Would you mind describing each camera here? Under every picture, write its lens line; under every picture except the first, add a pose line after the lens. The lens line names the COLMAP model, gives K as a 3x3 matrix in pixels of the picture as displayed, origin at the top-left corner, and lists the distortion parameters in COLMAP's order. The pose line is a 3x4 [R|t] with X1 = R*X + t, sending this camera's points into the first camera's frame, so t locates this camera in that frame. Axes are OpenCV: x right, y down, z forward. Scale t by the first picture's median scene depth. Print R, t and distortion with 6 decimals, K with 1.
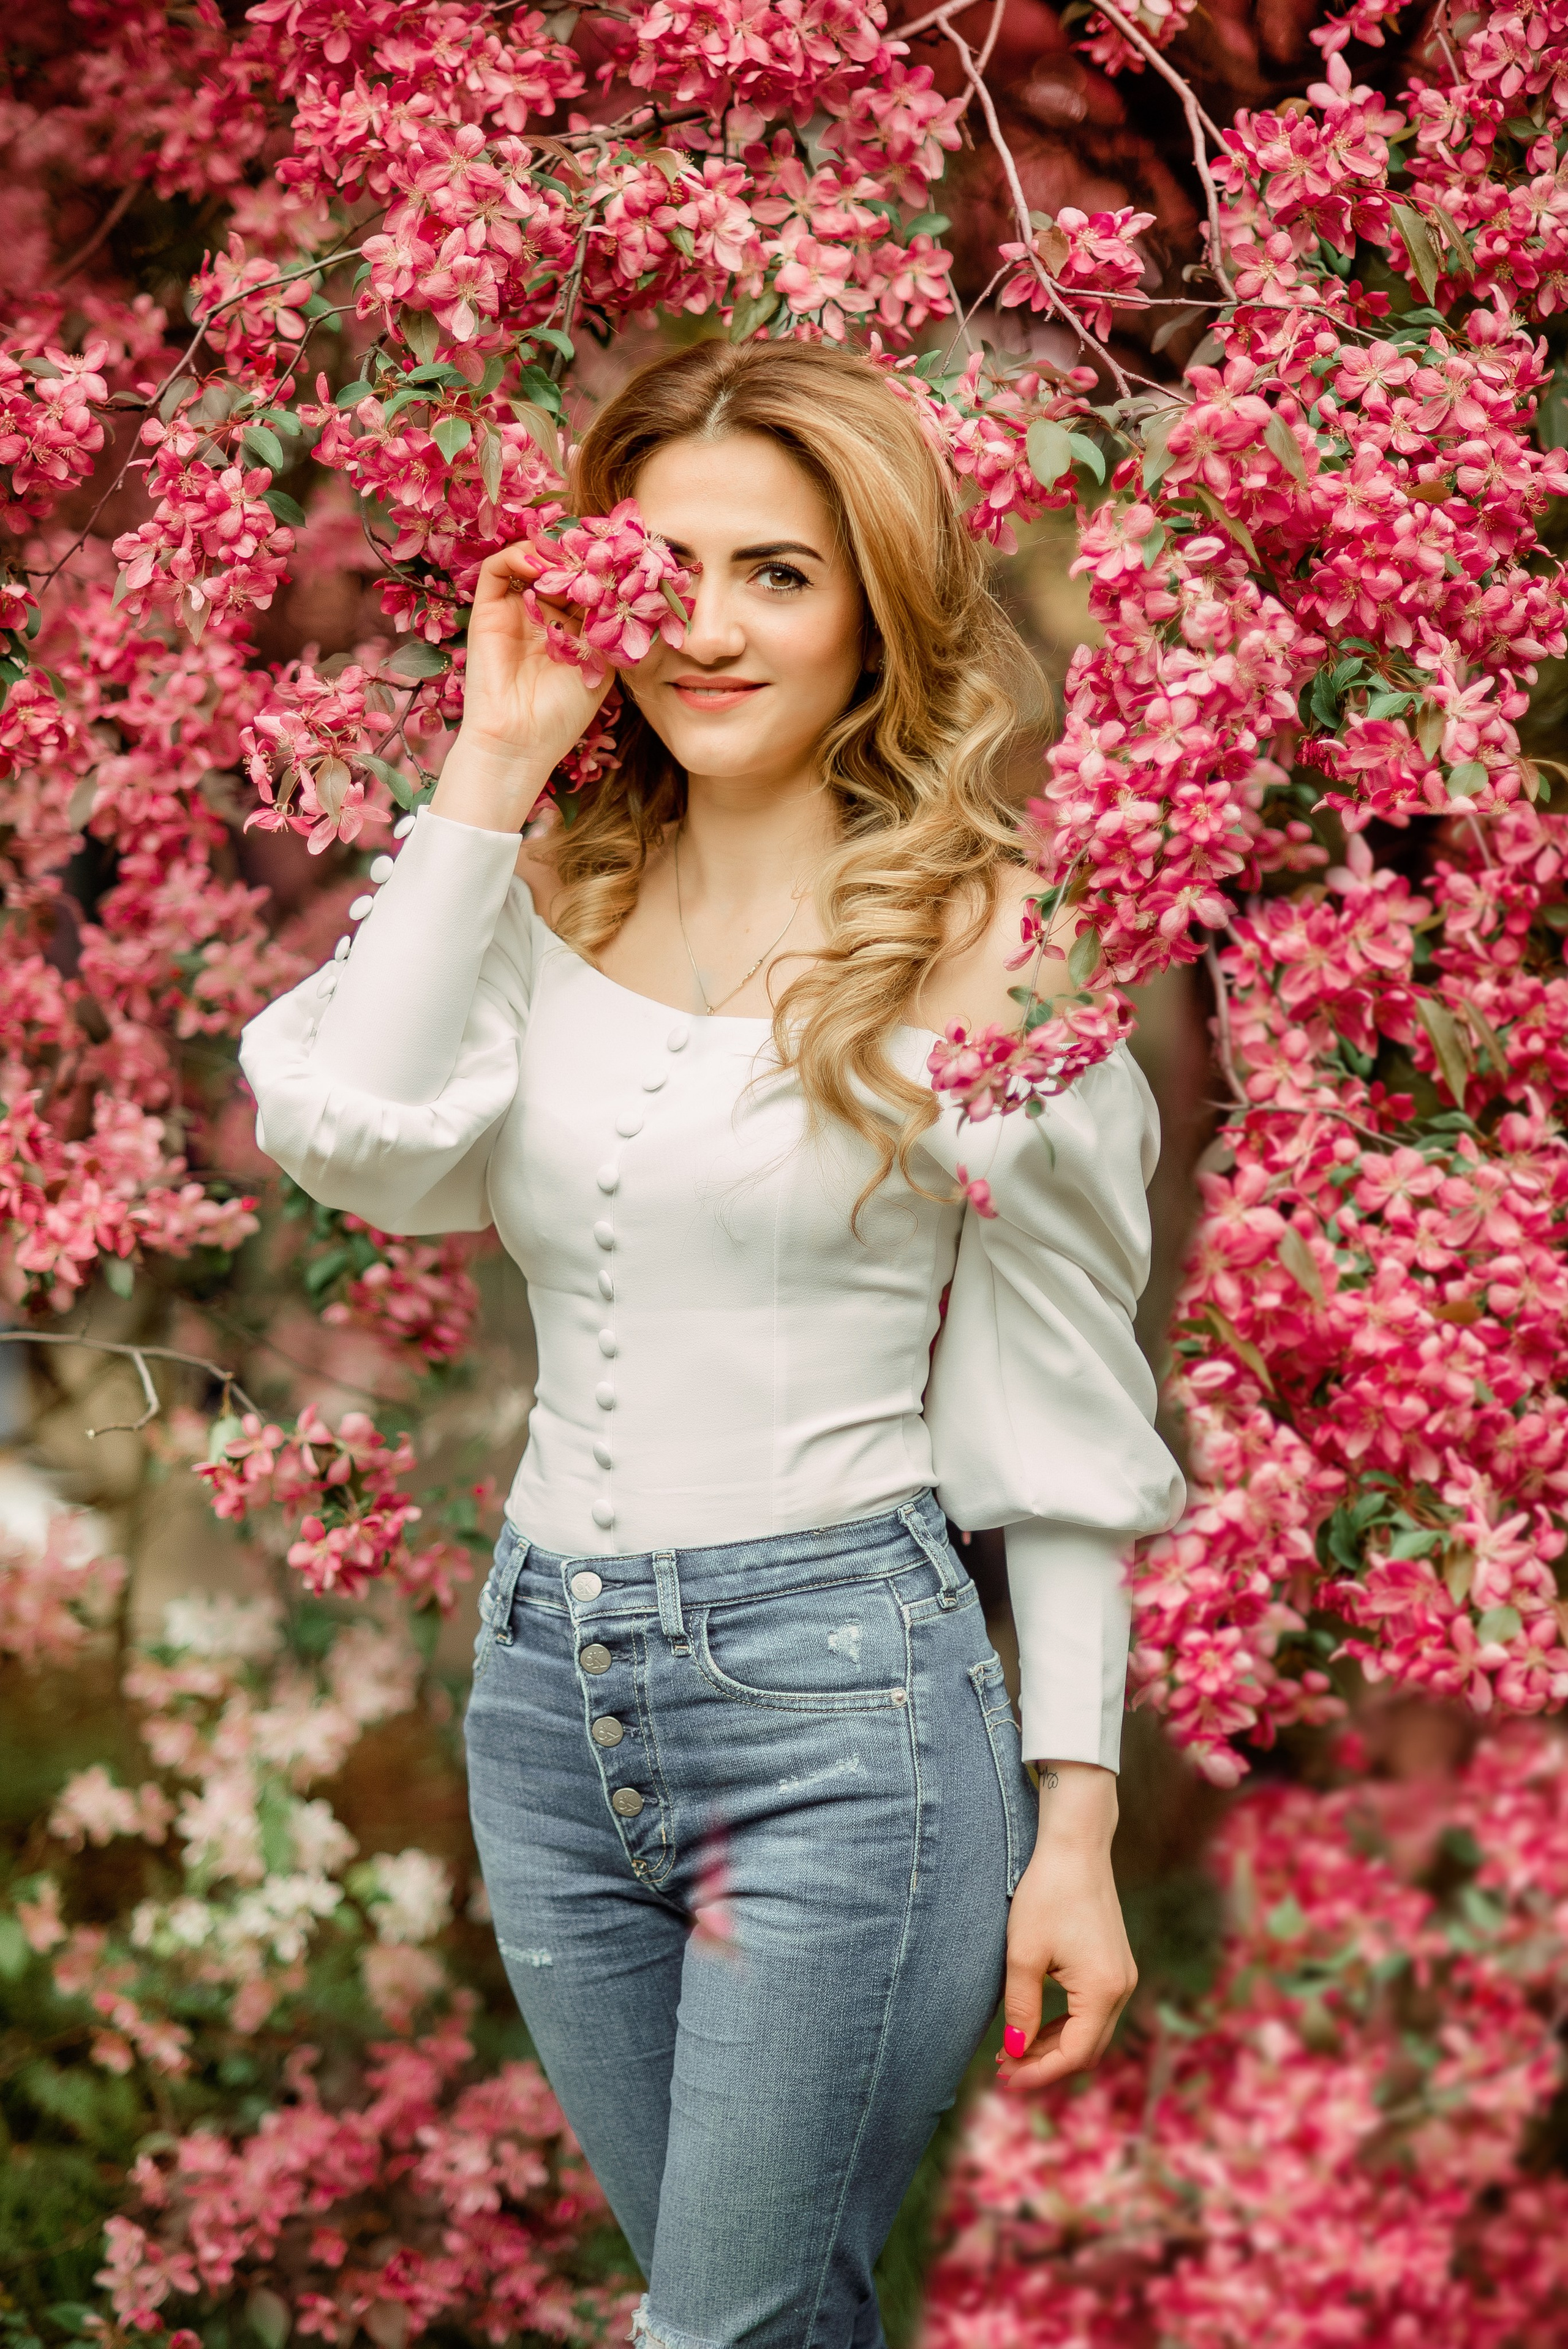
lens RADIAL K [[5781.2, 0, 781.3], [0, 5781.2, 1165.5], [0, 0, 1]] dist [0.095824, 0.000000]
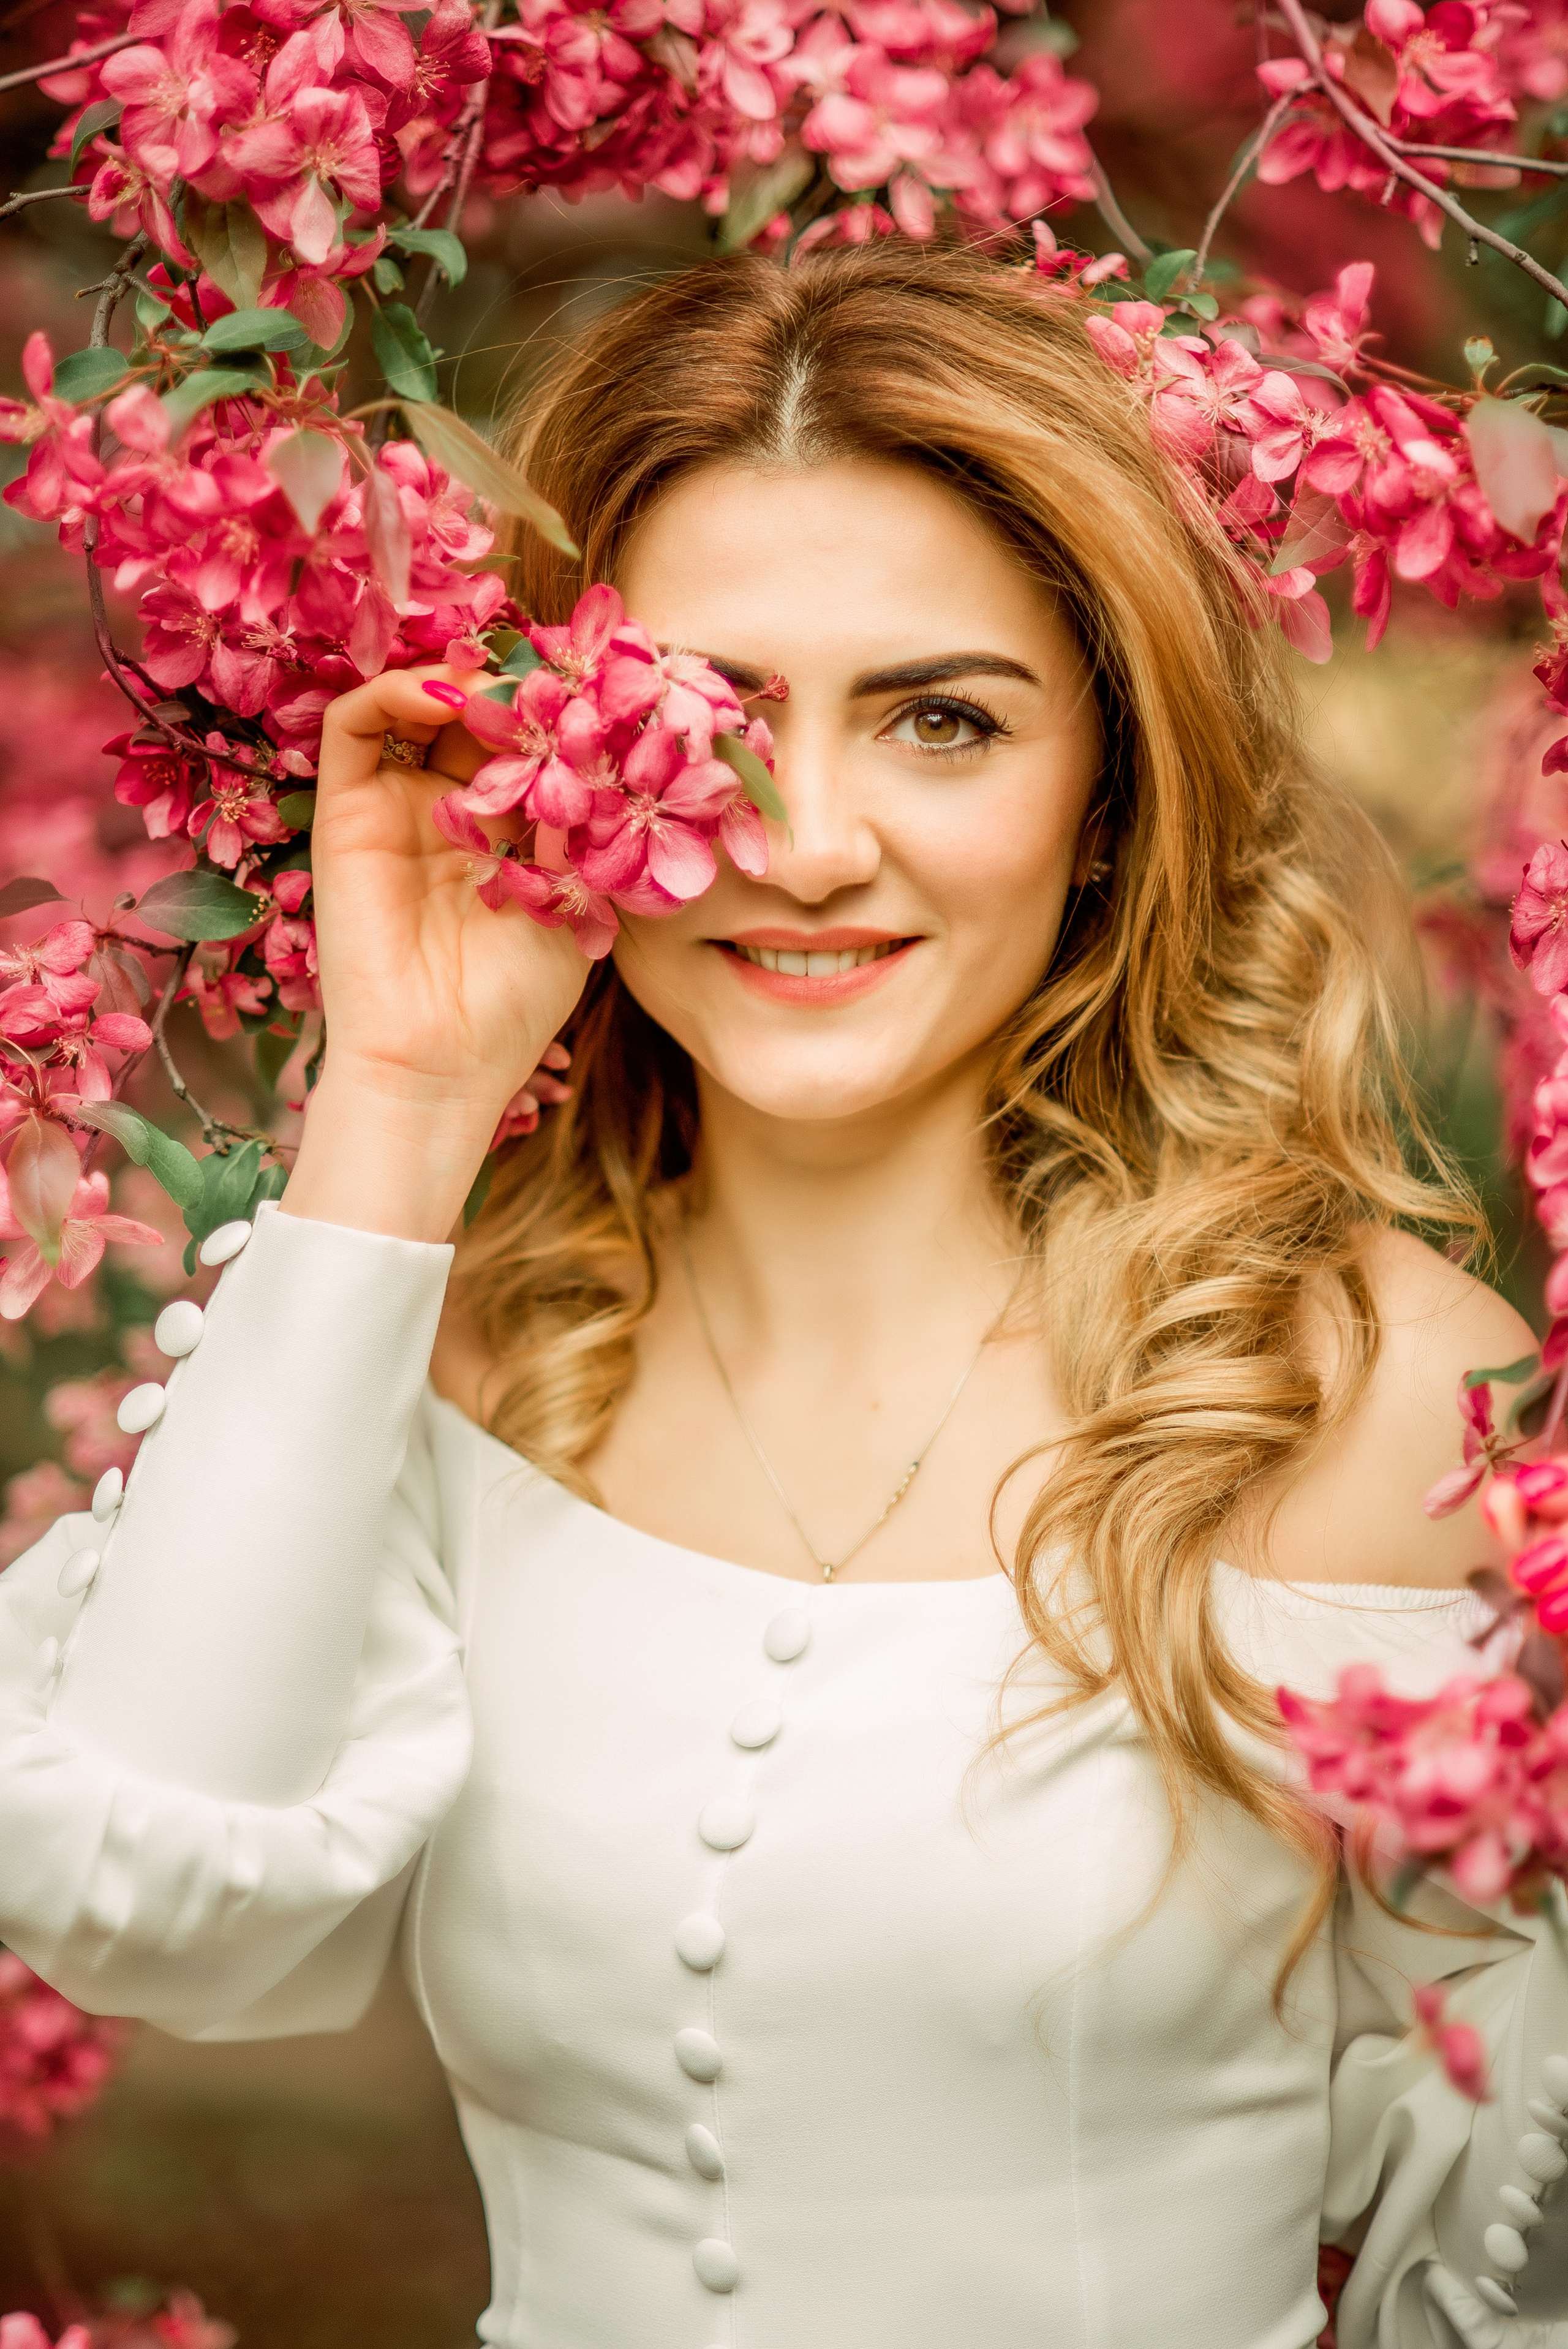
lens RADIAL K [[5781.2, 0, 779.9], [0, 5781.2, 1193.7], [0, 0, 1]] dist [0.095824, 0.000000]
pose [[0.959828, -0.054251, 0.275294, -0.156045], [0.036148, 0.996863, 0.070416, -0.096371], [-0.278250, -0.057636, 0.958778, 0.507262]]
